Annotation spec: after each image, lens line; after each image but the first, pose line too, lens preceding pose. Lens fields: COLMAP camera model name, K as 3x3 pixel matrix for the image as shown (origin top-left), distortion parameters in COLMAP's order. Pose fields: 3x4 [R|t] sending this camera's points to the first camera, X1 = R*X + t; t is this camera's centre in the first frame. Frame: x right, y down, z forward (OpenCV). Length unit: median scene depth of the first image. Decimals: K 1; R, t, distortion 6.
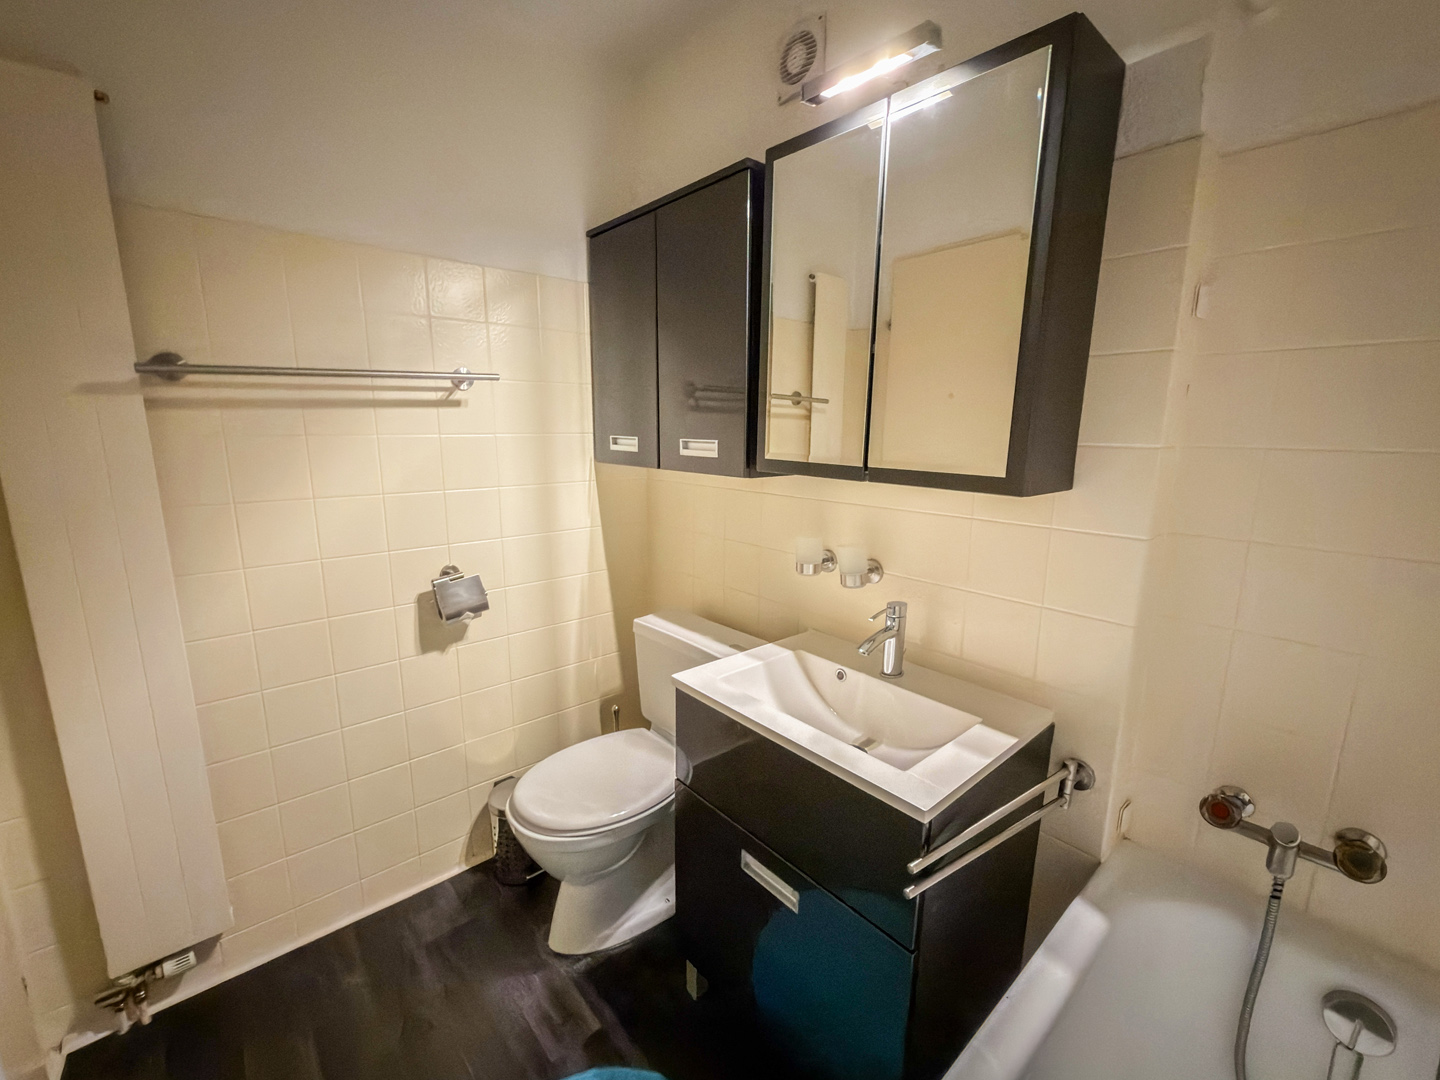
lens RADIAL K [[590.8, 0, 715.4], [0, 590.8, 531.8], [0, 0, 1]] dist [-0.001454, -0.000138]
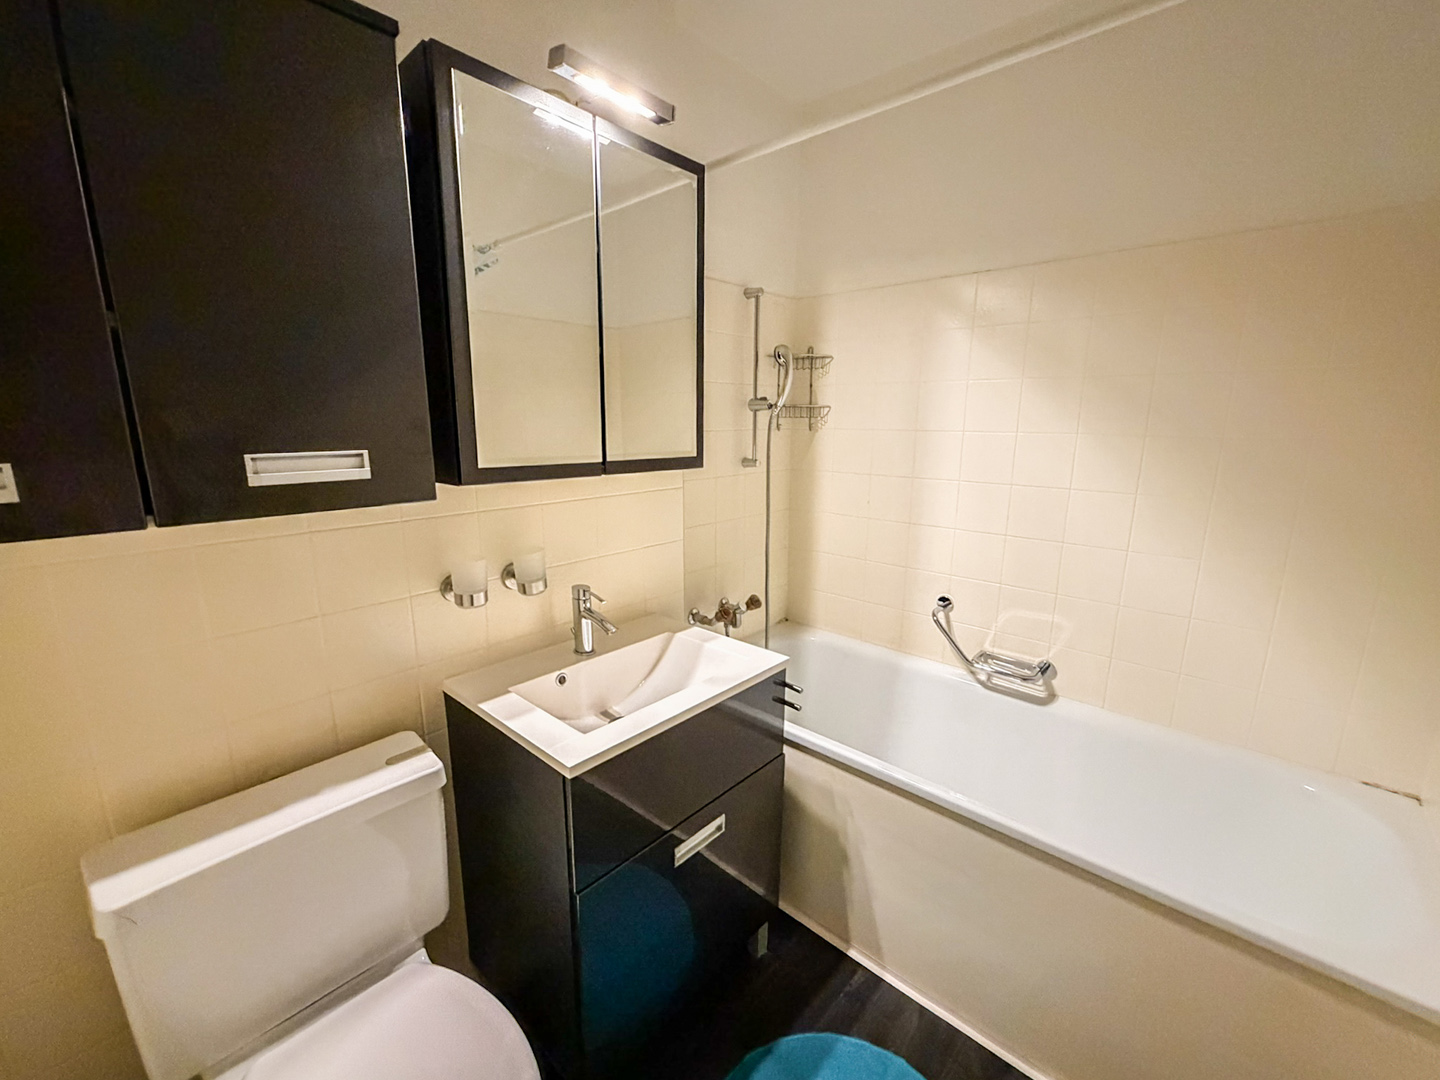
lens RADIAL K [[590.8, 0, 716.5], [0, 590.8, 551.5], [0, 0, 1]] dist [-0.001454, -0.000138]
pose [[-0.118320, -0.222032, 0.967834, -0.758774], [0.179165, 0.953910, 0.240741, -0.158050], [-0.976678, 0.201886, -0.073087, 0.819412]]
